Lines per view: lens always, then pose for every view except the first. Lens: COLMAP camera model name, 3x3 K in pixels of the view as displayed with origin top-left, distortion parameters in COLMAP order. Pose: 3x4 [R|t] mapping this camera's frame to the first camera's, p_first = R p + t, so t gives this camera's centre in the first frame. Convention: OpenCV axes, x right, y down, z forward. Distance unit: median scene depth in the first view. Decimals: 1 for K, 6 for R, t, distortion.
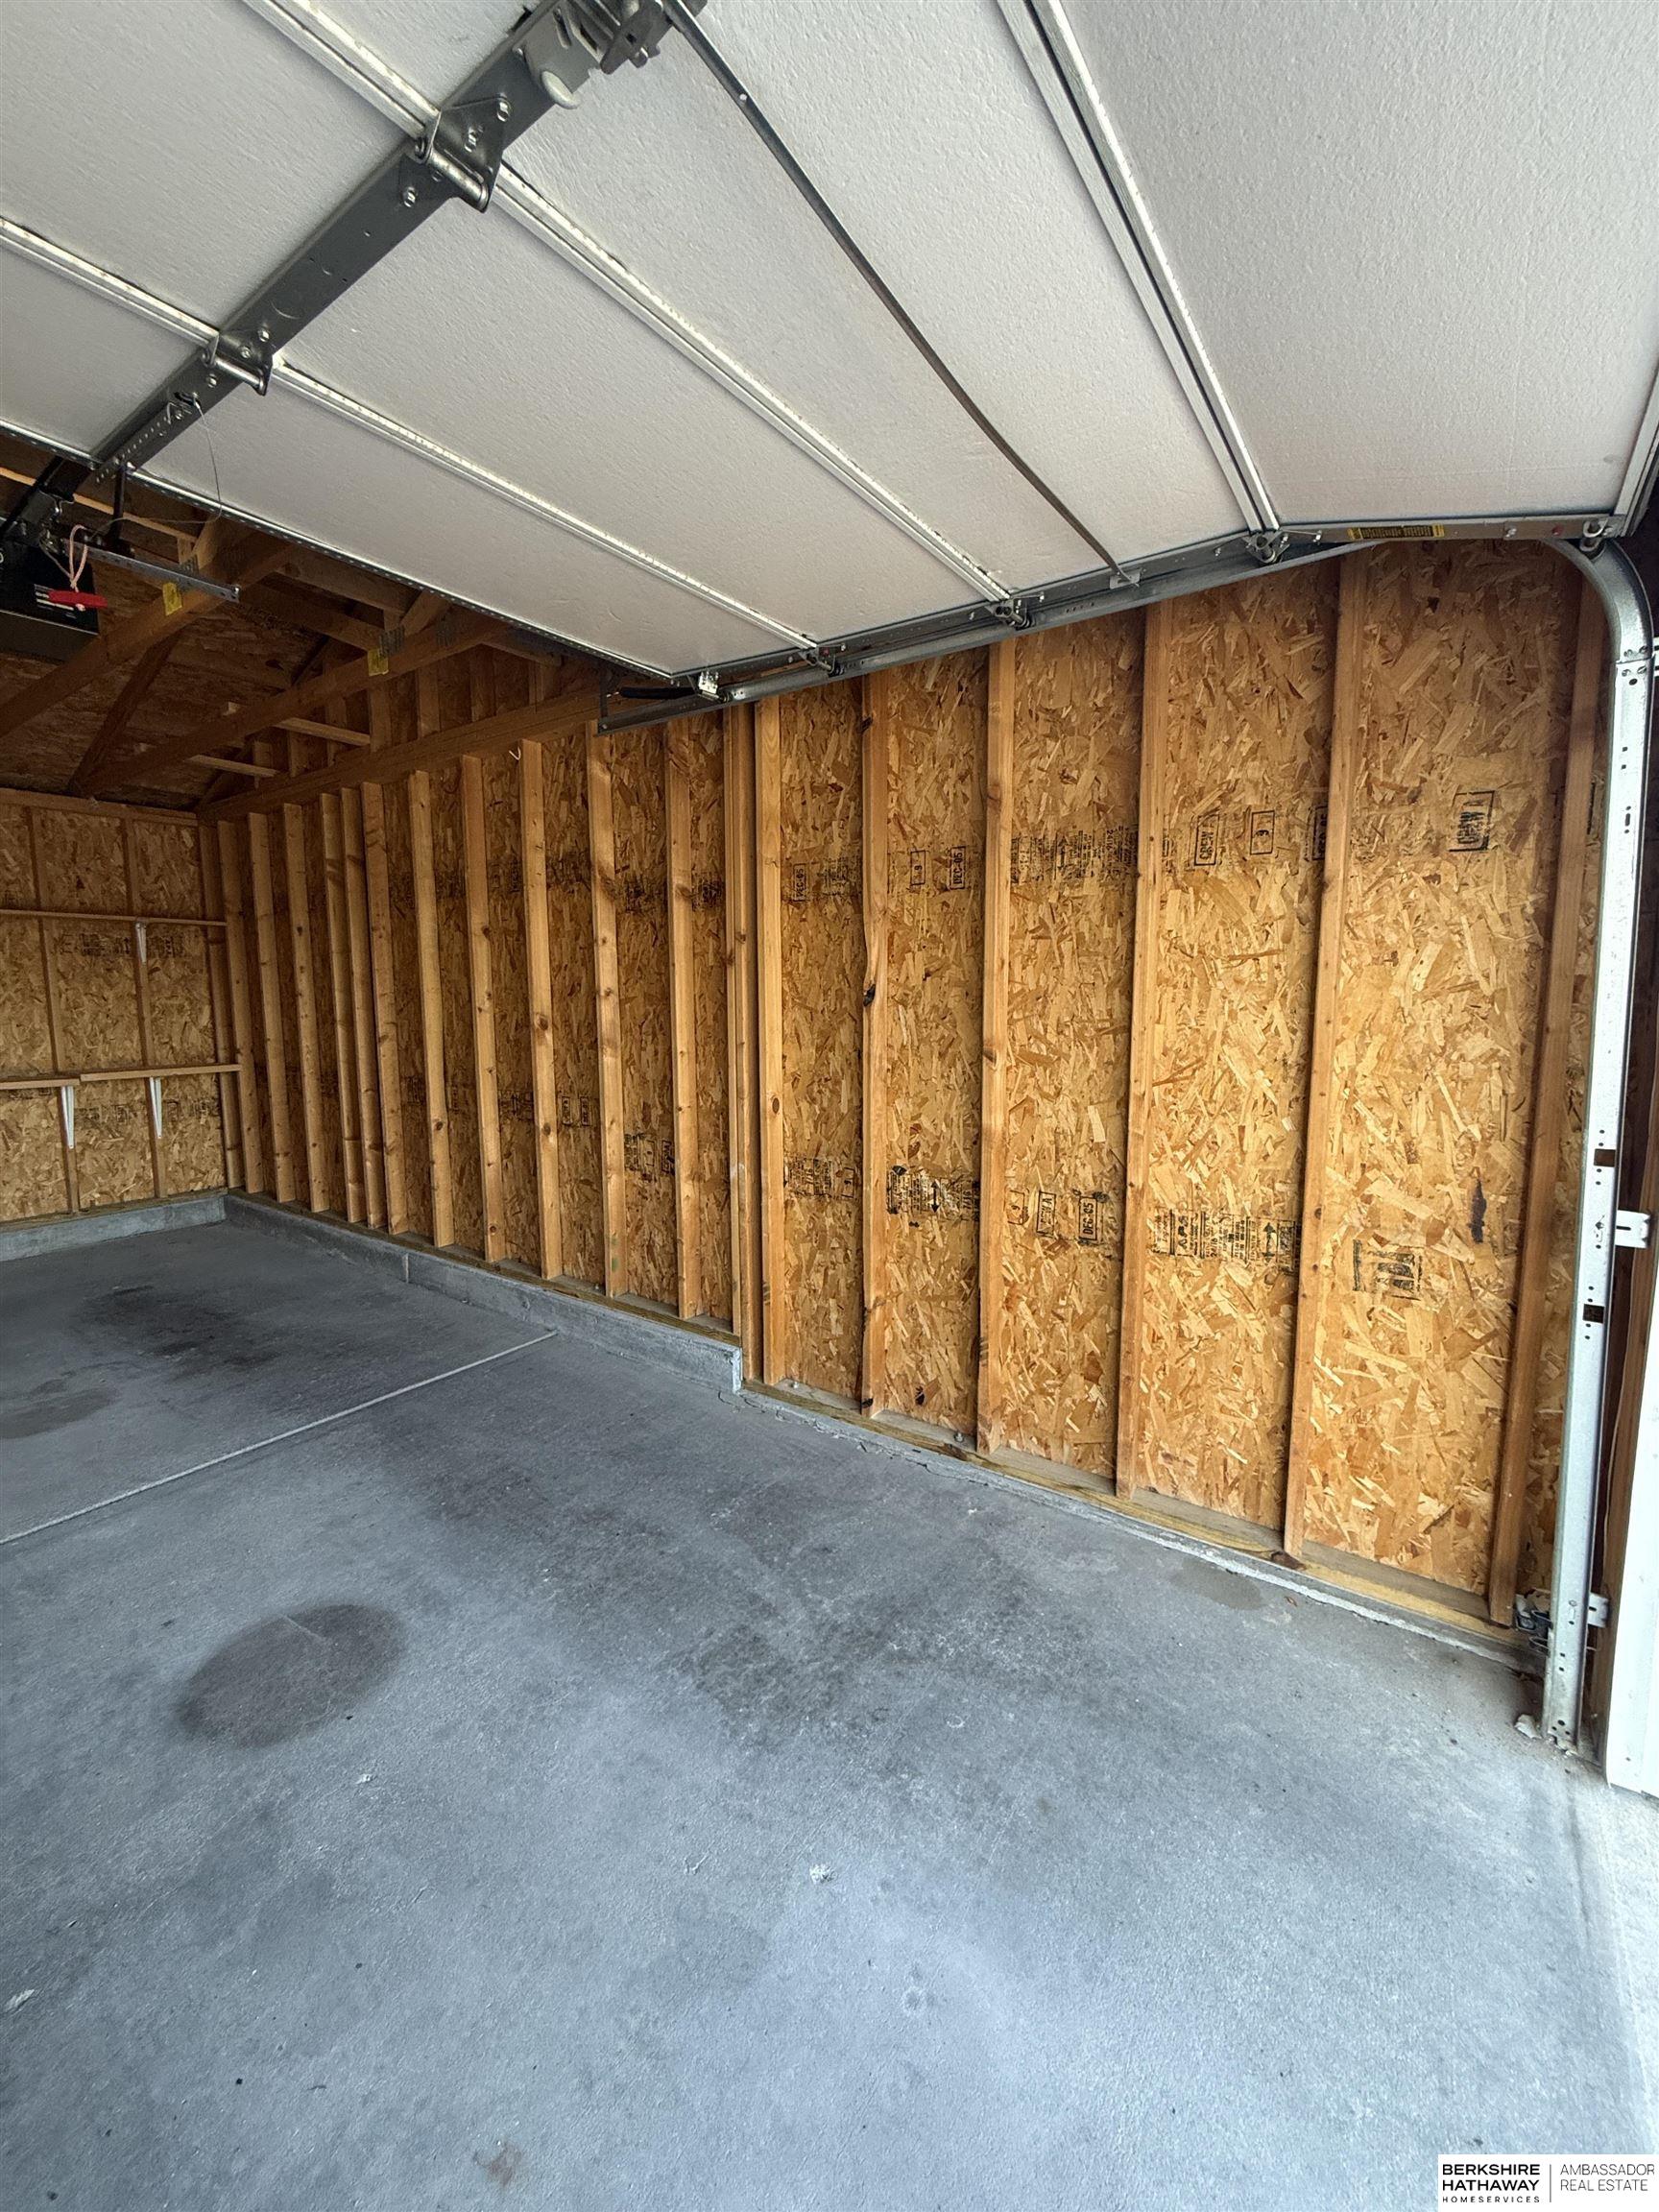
lens RADIAL K [[879.2, 0, 829.3], [0, 879.2, 1096.3], [0, 0, 1]] dist [0.000360, -0.000542]
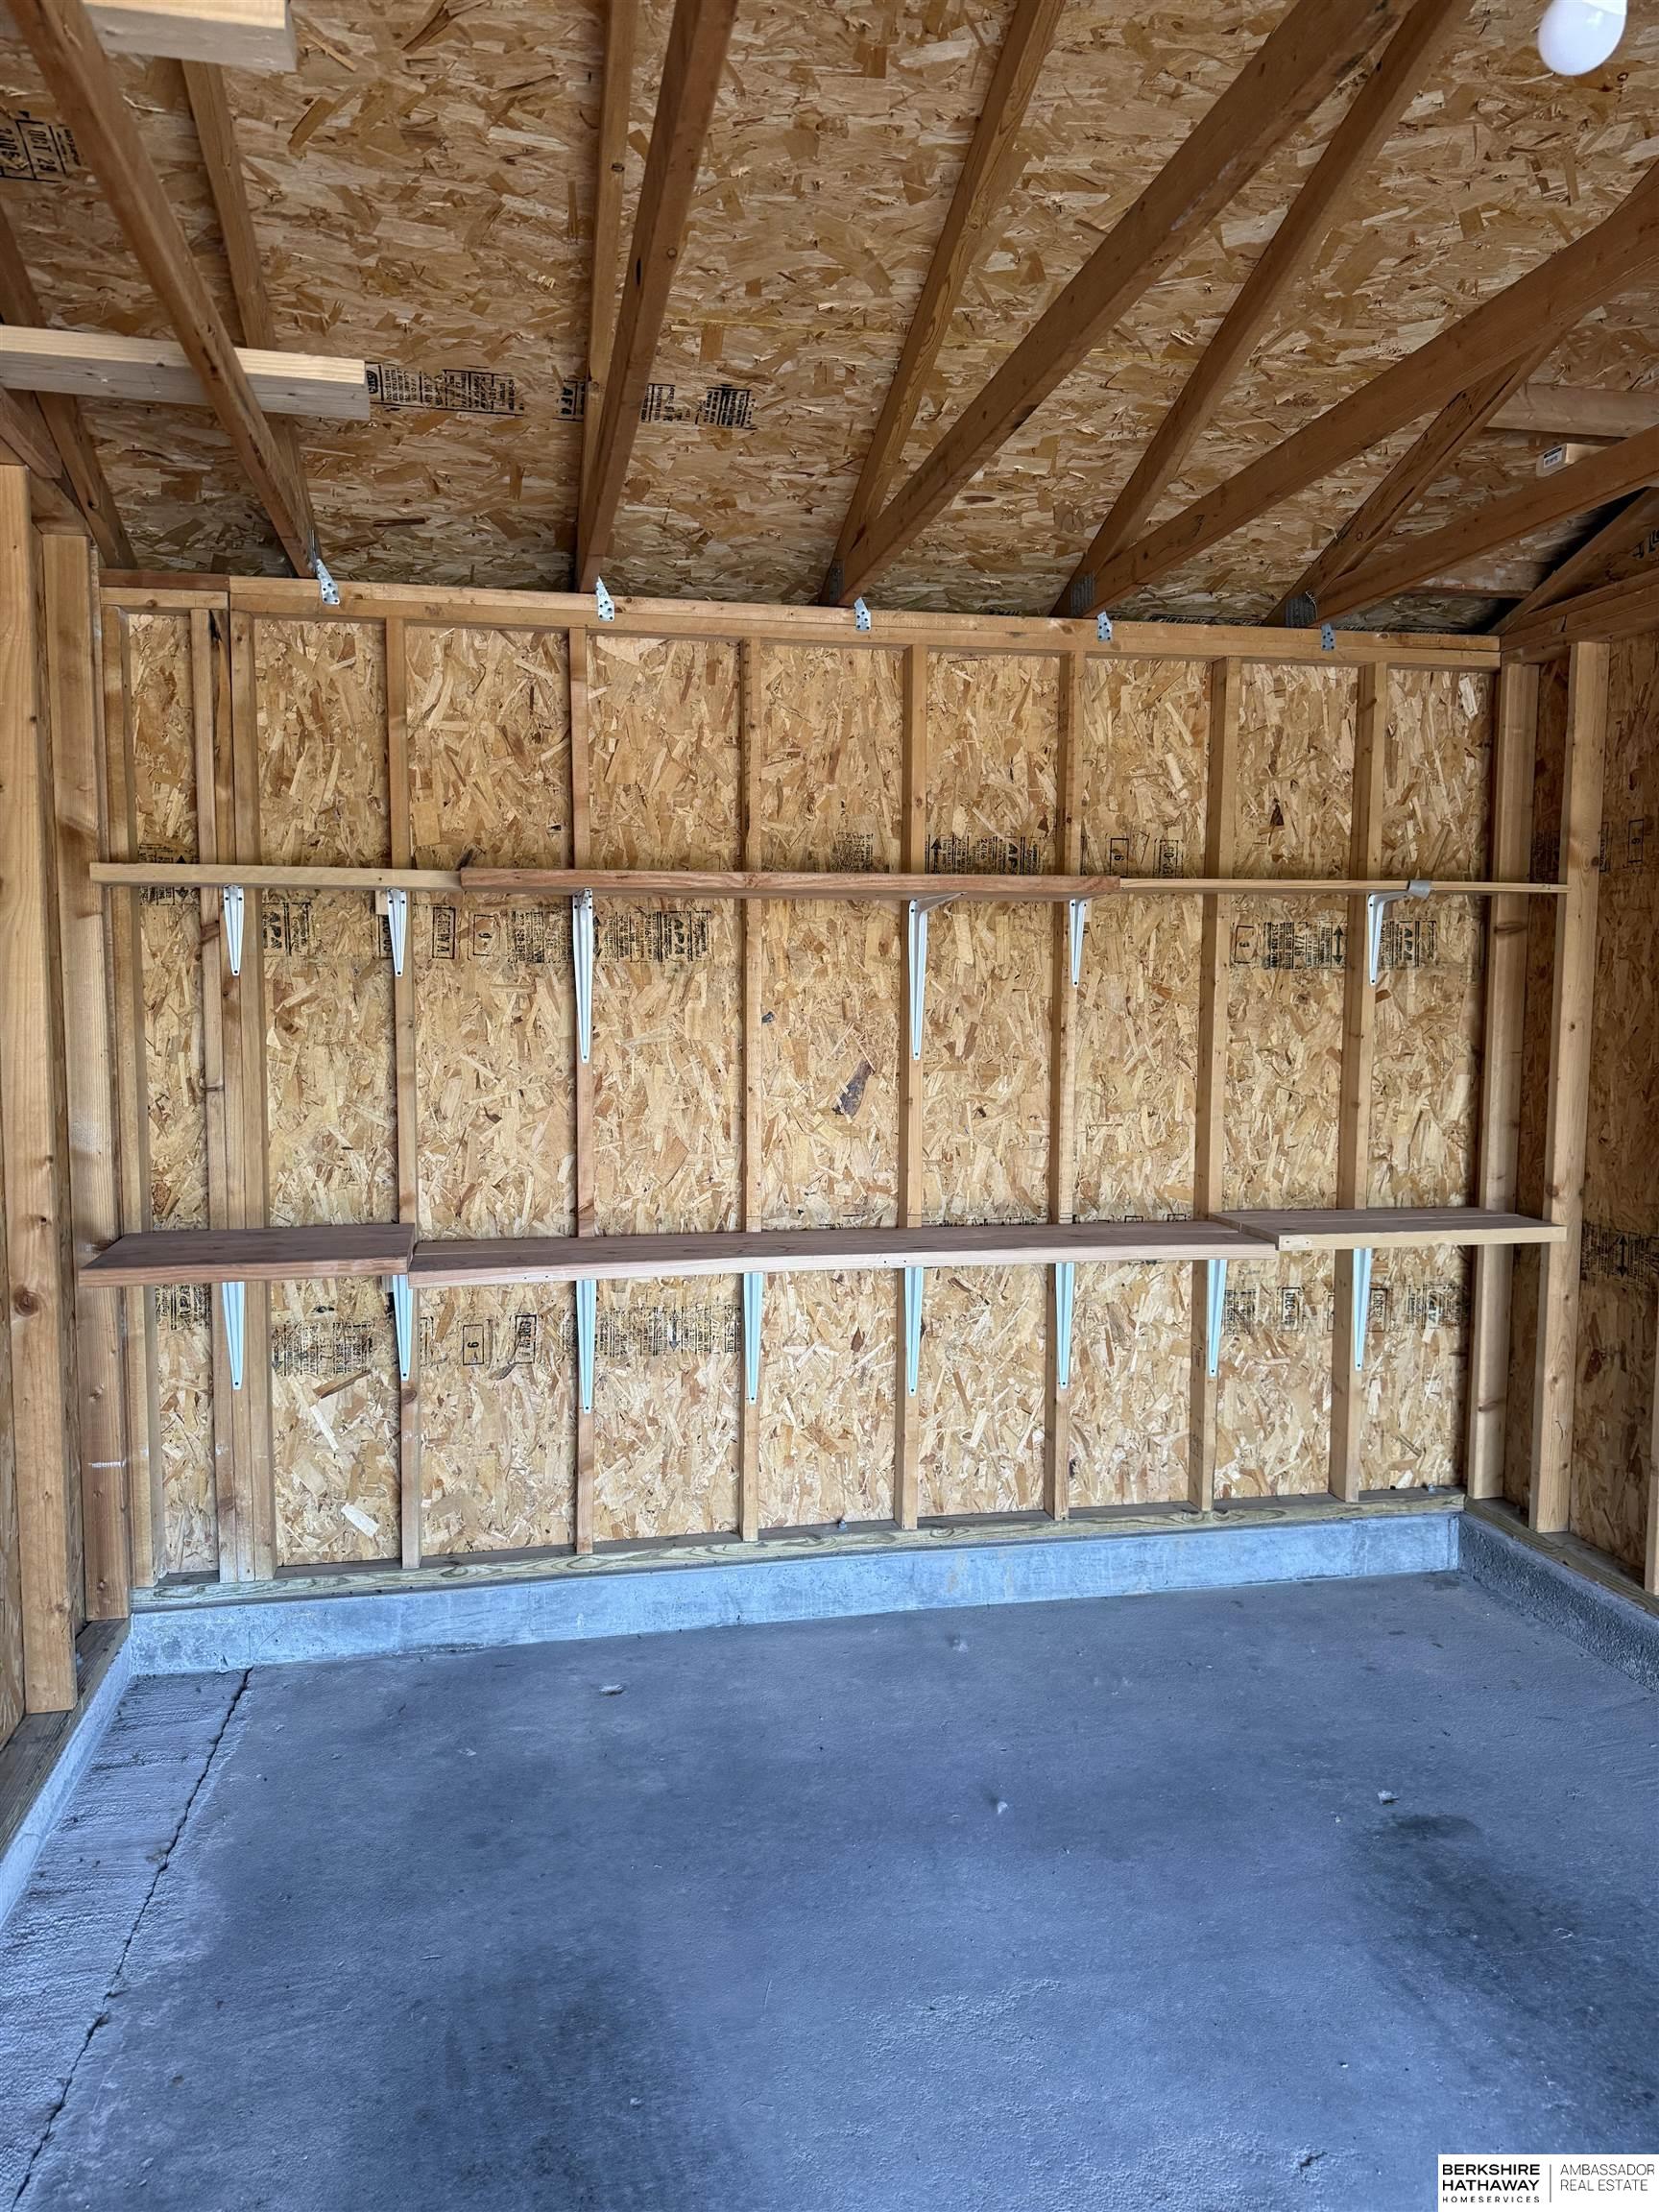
lens RADIAL K [[1519.7, 0, 799.9], [0, 1519.7, 1099.8], [0, 0, 1]] dist [0.105767, -0.157932]
pose [[0.732695, 0.070217, -0.676925, -0.489144], [-0.087109, 0.996158, 0.009045, -0.078664], [0.674959, 0.052339, 0.735996, 0.242048]]
